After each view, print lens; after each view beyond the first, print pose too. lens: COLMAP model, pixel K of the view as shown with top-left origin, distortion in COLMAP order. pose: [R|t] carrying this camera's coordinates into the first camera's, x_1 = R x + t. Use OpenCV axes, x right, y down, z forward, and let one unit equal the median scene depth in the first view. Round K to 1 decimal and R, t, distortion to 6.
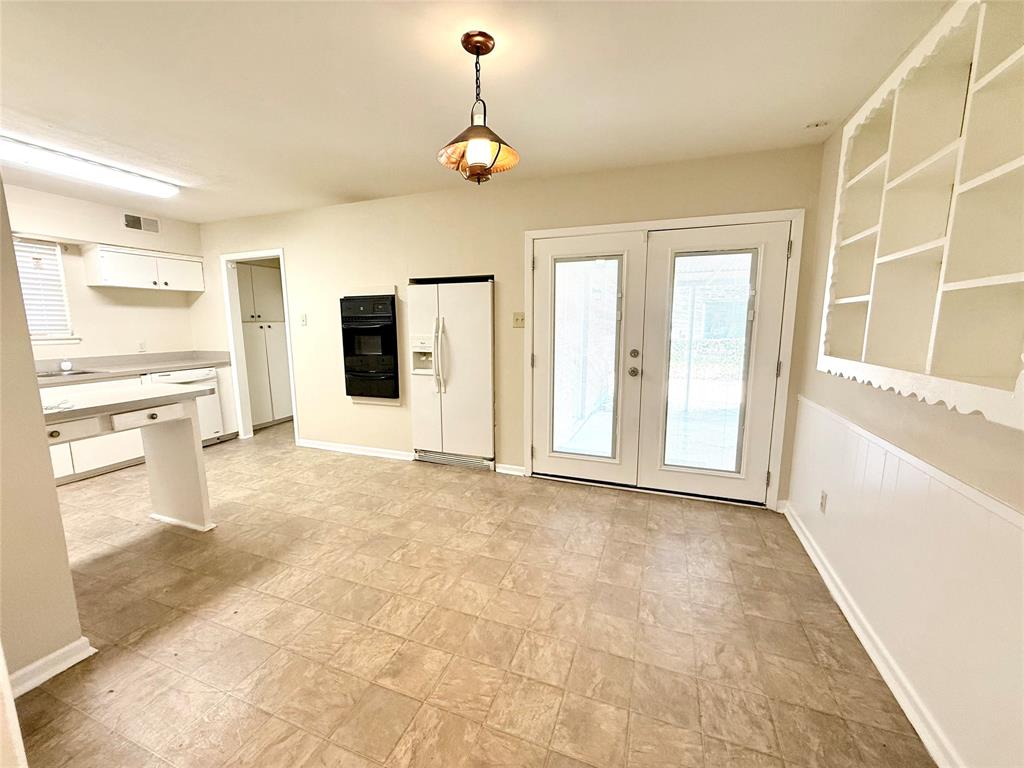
lens RADIAL K [[411.0, 0, 510.8], [0, 411.0, 386.3], [0, 0, 1]] dist [-0.000214, -0.000456]
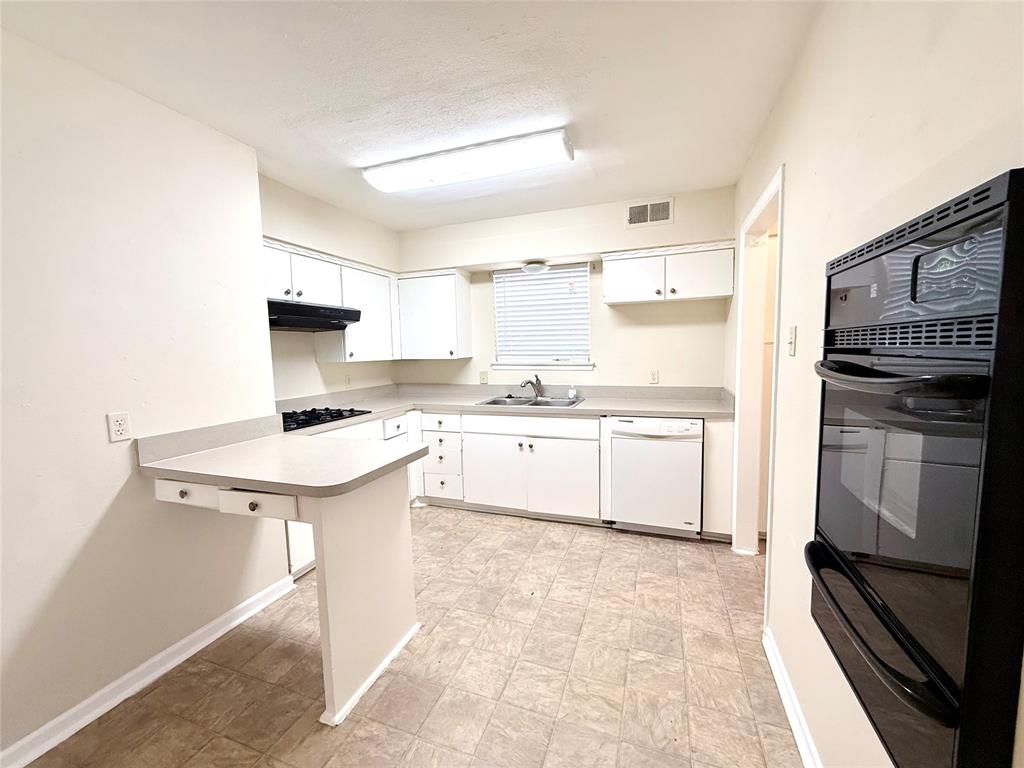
lens RADIAL K [[411.0, 0, 503.9], [0, 411.0, 383.5], [0, 0, 1]] dist [-0.000214, -0.000456]
pose [[0.002308, 0.094346, -0.995537, -0.148686], [-0.130555, 0.987047, 0.093239, -0.139001], [0.991438, 0.129757, 0.014596, 0.824900]]
